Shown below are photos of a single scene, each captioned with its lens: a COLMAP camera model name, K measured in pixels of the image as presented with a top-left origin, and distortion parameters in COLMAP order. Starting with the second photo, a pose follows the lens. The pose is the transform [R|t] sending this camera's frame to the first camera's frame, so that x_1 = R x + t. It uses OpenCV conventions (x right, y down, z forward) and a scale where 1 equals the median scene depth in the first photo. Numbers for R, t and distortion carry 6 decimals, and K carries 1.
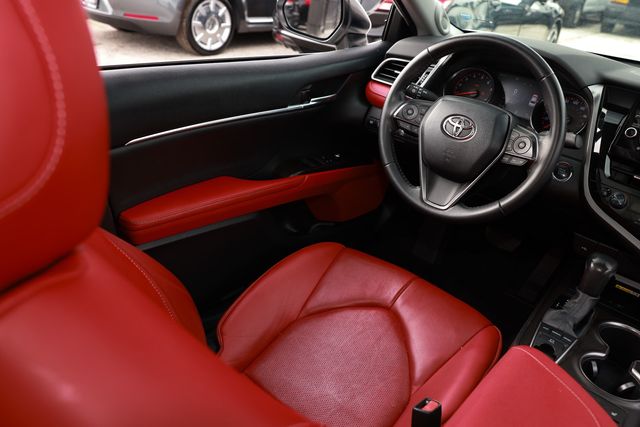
lens RADIAL K [[507.4, 0, 321.8], [0, 507.4, 208.9], [0, 0, 1]] dist [-0.102750, 0.090593]
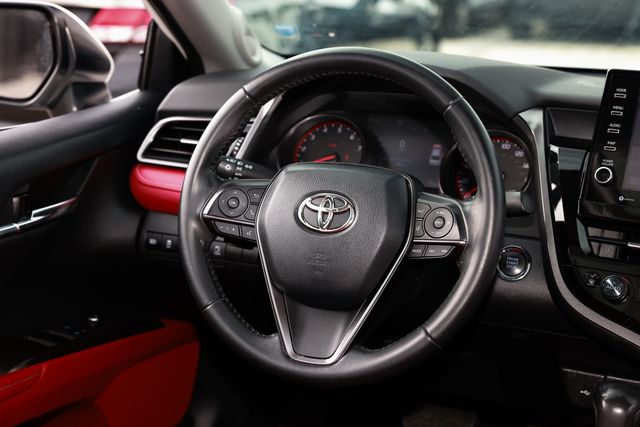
lens RADIAL K [[1155.6, 0, 322.8], [0, 1155.6, 208.4], [0, 0, 1]] dist [0.152677, 0.000000]
pose [[0.940620, -0.140962, 0.308809, -0.109503], [0.209980, 0.956394, -0.203024, 0.080056], [-0.266724, 0.255812, 0.929203, -0.169885]]
